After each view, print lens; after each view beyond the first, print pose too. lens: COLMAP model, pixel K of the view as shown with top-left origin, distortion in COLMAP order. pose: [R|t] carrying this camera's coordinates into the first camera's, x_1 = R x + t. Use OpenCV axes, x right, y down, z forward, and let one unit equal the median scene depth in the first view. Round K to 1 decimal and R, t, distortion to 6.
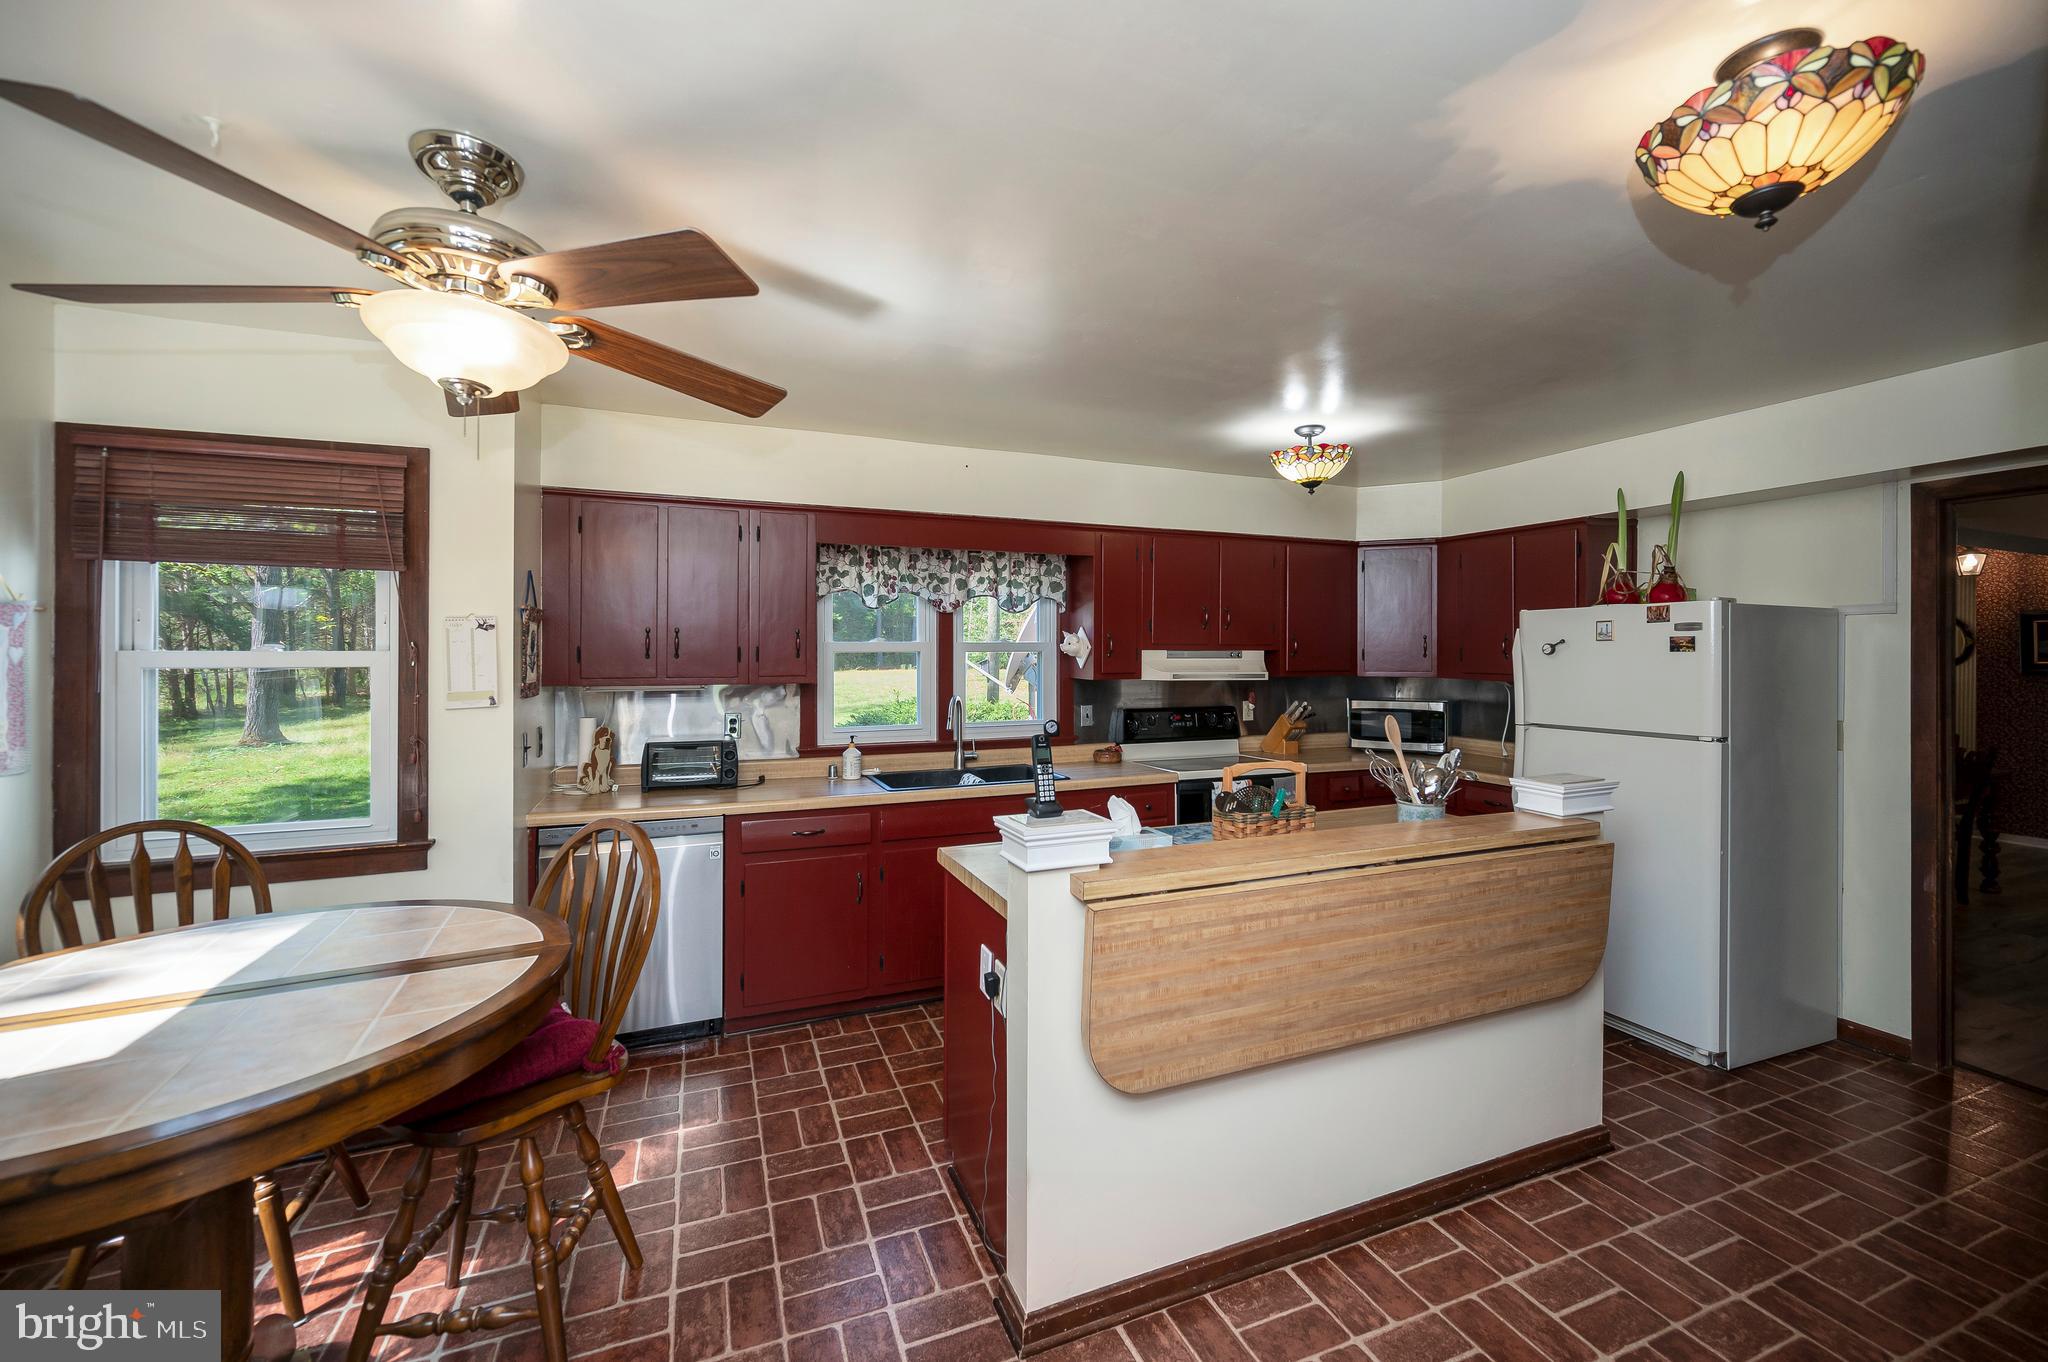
lens RADIAL K [[836.7, 0, 1030.1], [0, 836.7, 644.4], [0, 0, 1]] dist [-0.000519, 0.000034]
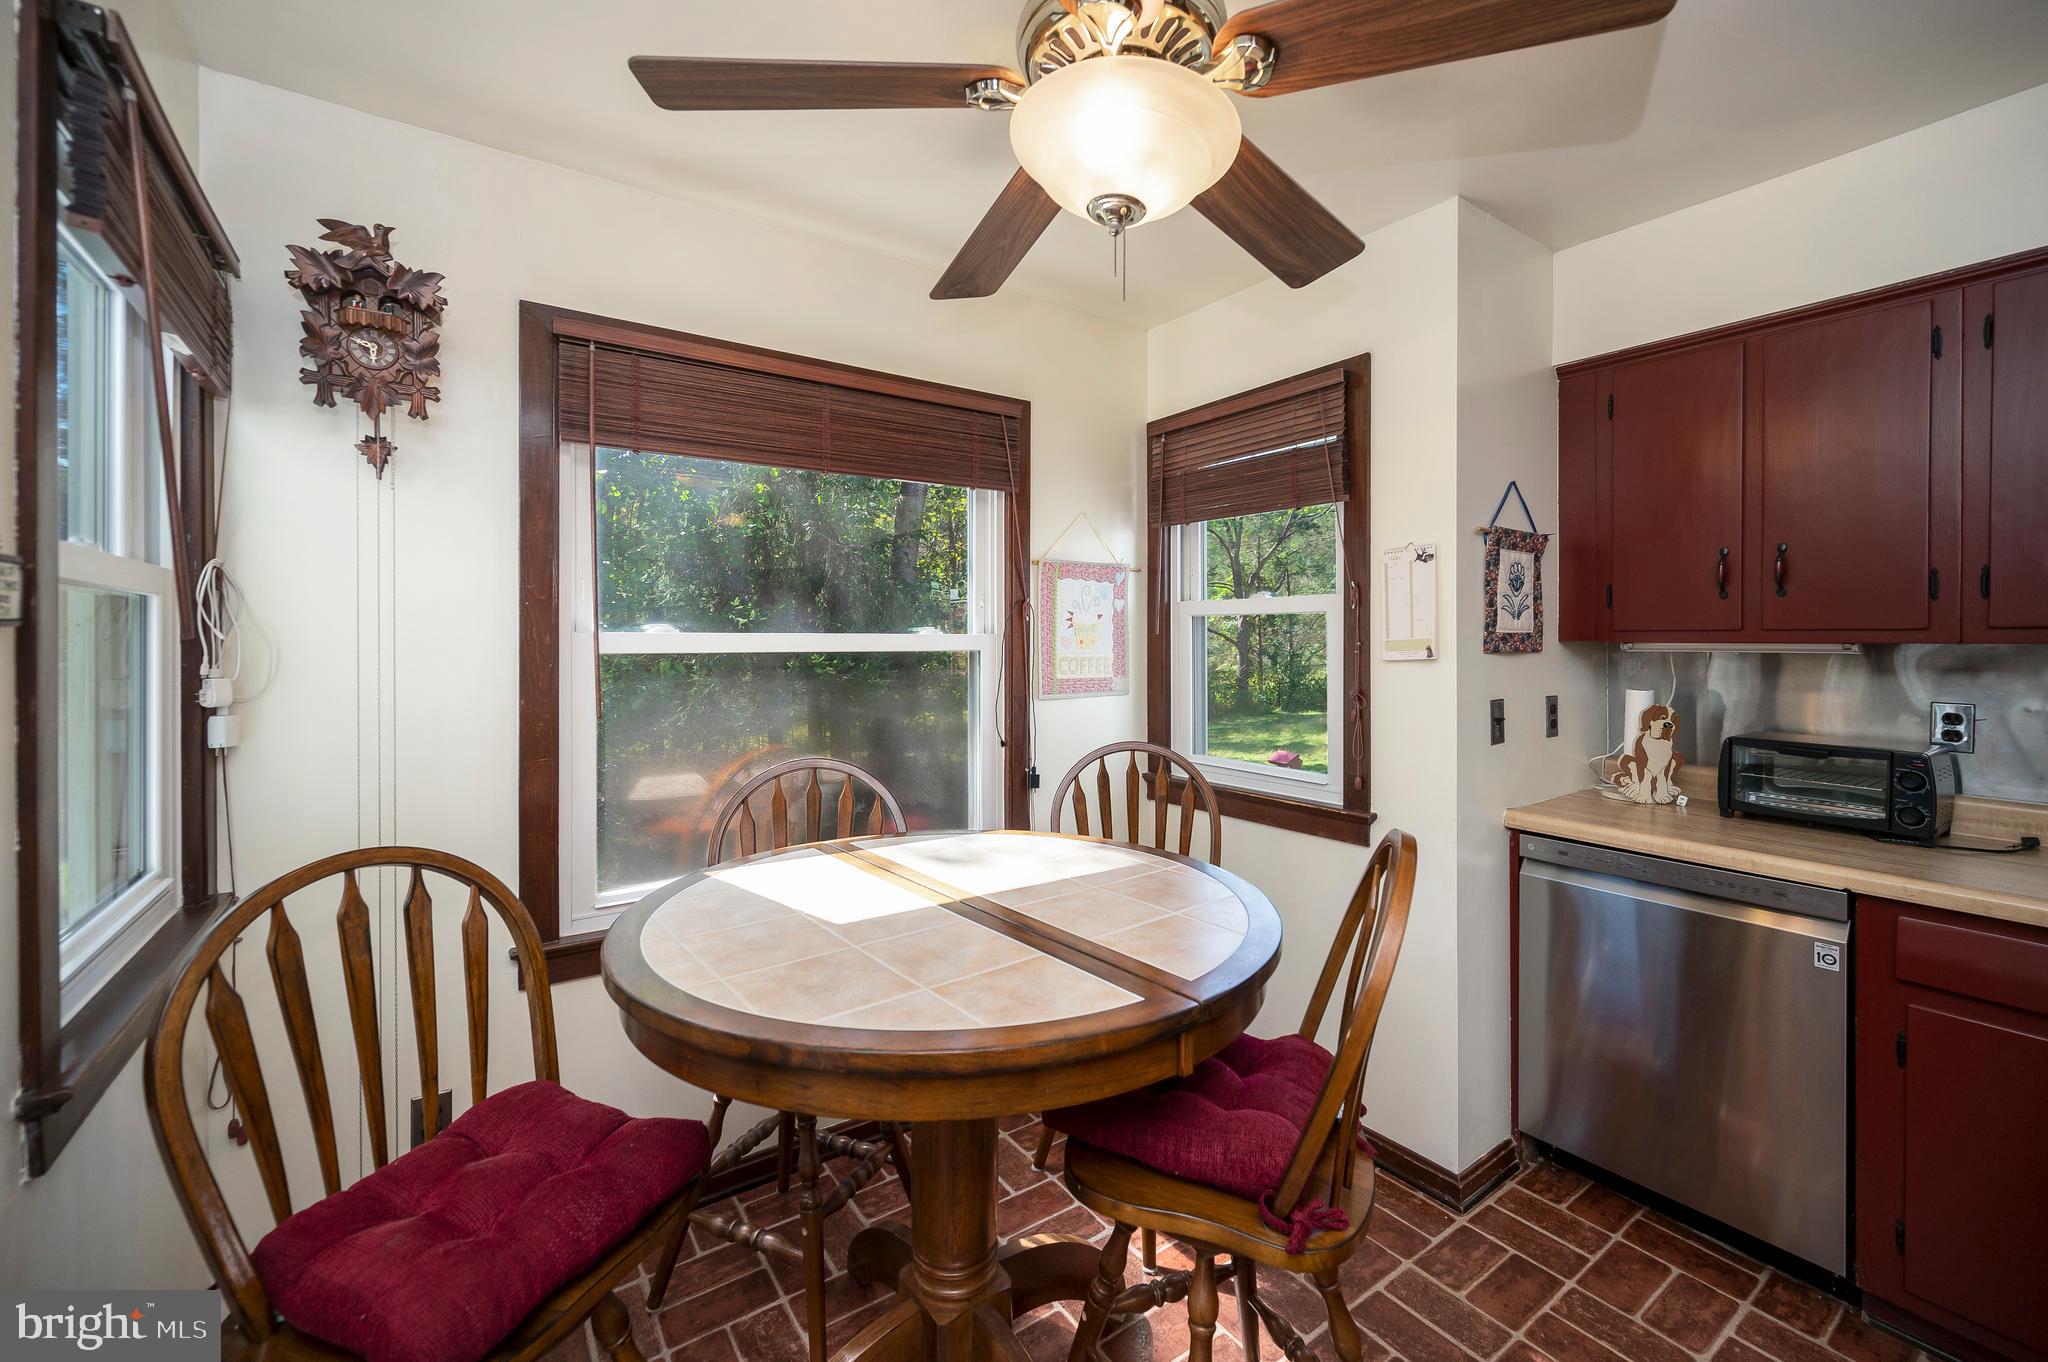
lens RADIAL K [[836.7, 0, 1030.1], [0, 836.7, 644.4], [0, 0, 1]] dist [-0.000519, 0.000034]
pose [[0.221432, 0.009065, -0.975134, 0.033335], [0.012100, 0.999854, 0.012043, 0.047966], [0.975101, -0.014465, 0.221290, 0.483847]]
